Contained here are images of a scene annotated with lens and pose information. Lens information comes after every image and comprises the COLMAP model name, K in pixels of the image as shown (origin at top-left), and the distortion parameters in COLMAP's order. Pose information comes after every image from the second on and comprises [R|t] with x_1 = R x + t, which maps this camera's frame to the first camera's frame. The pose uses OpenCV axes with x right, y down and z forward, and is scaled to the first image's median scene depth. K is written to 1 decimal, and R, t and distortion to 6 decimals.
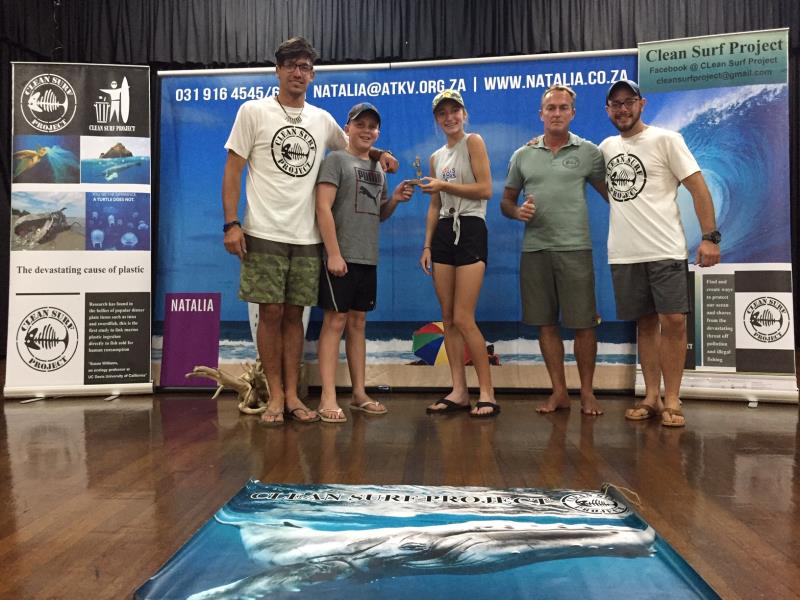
lens RADIAL K [[679.5, 0, 407.1], [0, 679.5, 297.5], [0, 0, 1]] dist [0.049295, -0.045714]
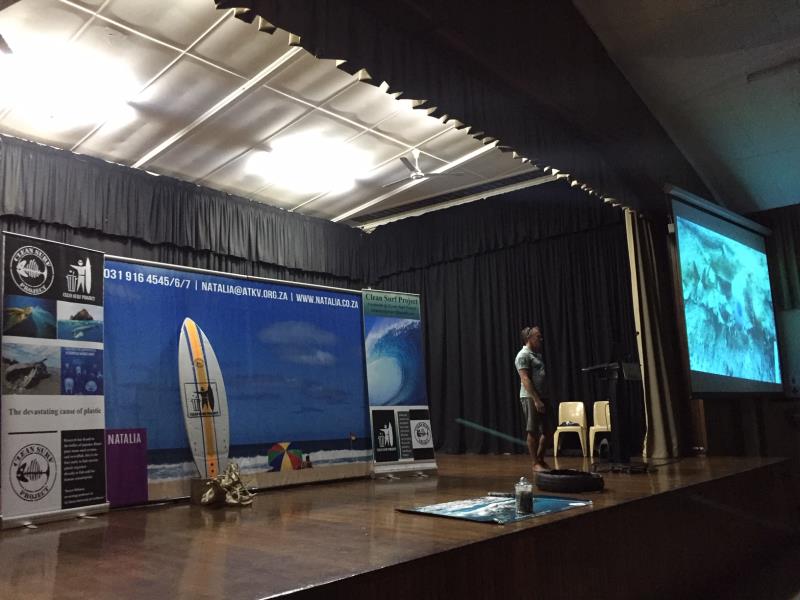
lens RADIAL K [[679.5, 0, 404.1], [0, 679.5, 302.6], [0, 0, 1]] dist [0.049295, -0.045714]
pose [[0.615795, 0.118953, 0.778876, -1.052944], [0.031083, 0.984101, -0.174870, 0.001067], [-0.787293, 0.131894, 0.602307, -0.222723]]
